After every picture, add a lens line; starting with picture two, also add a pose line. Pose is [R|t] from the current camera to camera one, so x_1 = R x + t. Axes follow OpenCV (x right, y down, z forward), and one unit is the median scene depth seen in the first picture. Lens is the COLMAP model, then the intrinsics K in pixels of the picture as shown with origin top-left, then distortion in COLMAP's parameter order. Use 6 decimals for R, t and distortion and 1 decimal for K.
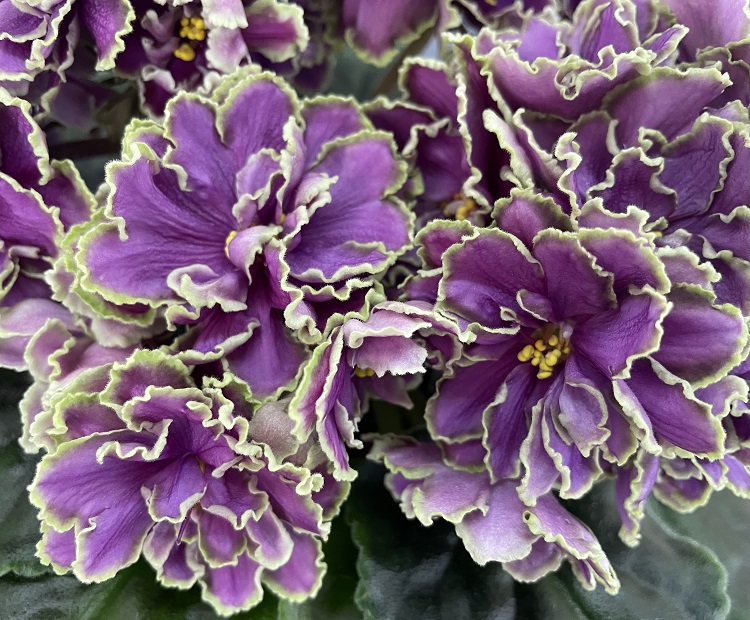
lens RADIAL K [[617.0, 0, 373.0], [0, 617.0, 311.2], [0, 0, 1]] dist [-0.078262, -0.006532]
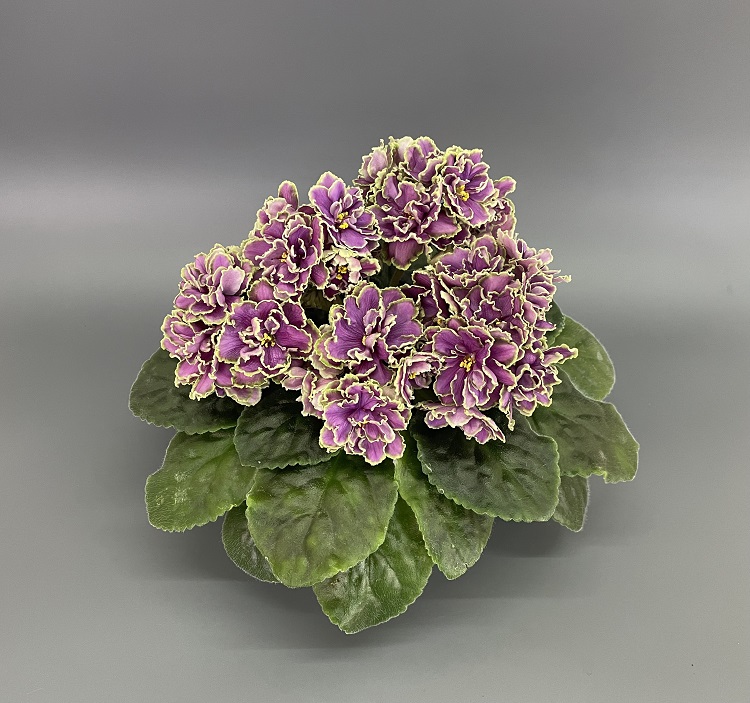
lens RADIAL K [[659.5, 0, 375.1], [0, 659.5, 350.0], [0, 0, 1]] dist [0.003833, -0.000026]
pose [[0.994348, -0.105886, -0.007724, -0.170165], [0.105152, 0.992263, -0.066007, 0.177011], [0.014653, 0.064821, 0.997789, -2.489549]]
